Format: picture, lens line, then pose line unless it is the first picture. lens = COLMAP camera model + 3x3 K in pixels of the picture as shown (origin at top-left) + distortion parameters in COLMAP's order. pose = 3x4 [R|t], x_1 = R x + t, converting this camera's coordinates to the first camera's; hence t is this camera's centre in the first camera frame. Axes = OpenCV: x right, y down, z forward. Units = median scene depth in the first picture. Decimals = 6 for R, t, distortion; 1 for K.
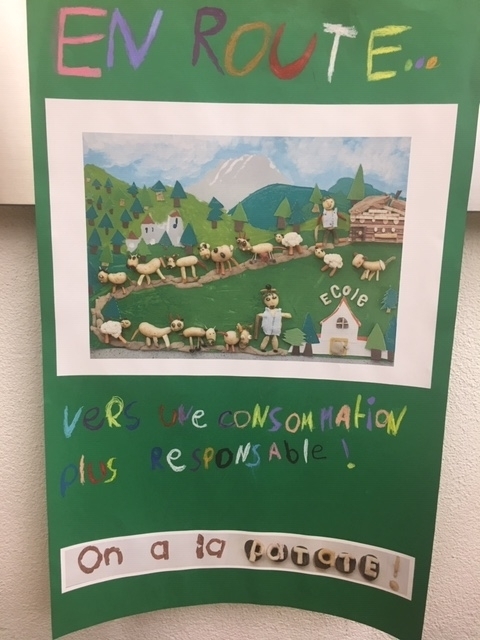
lens RADIAL K [[535.4, 0, 237.5], [0, 535.4, 316.9], [0, 0, 1]] dist [0.042964, -0.018578]
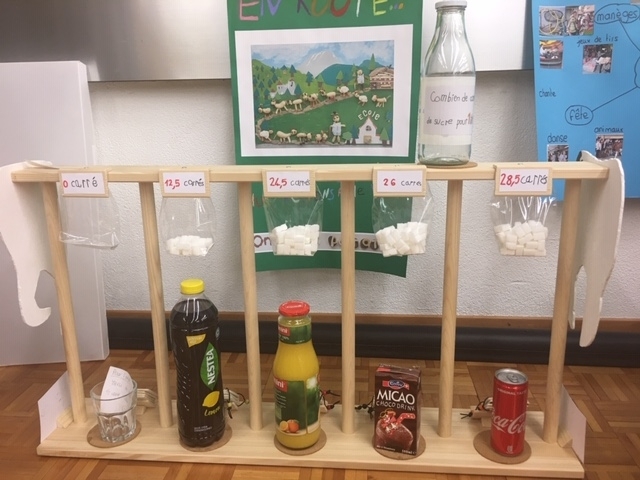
lens RADIAL K [[535.4, 0, 323.9], [0, 535.4, 241.0], [0, 0, 1]] dist [0.042964, -0.018578]
pose [[0.992871, -0.006695, -0.119004, 0.277649], [0.013416, 0.998353, 0.055770, 0.352223], [0.118434, -0.056969, 0.991326, -1.231147]]
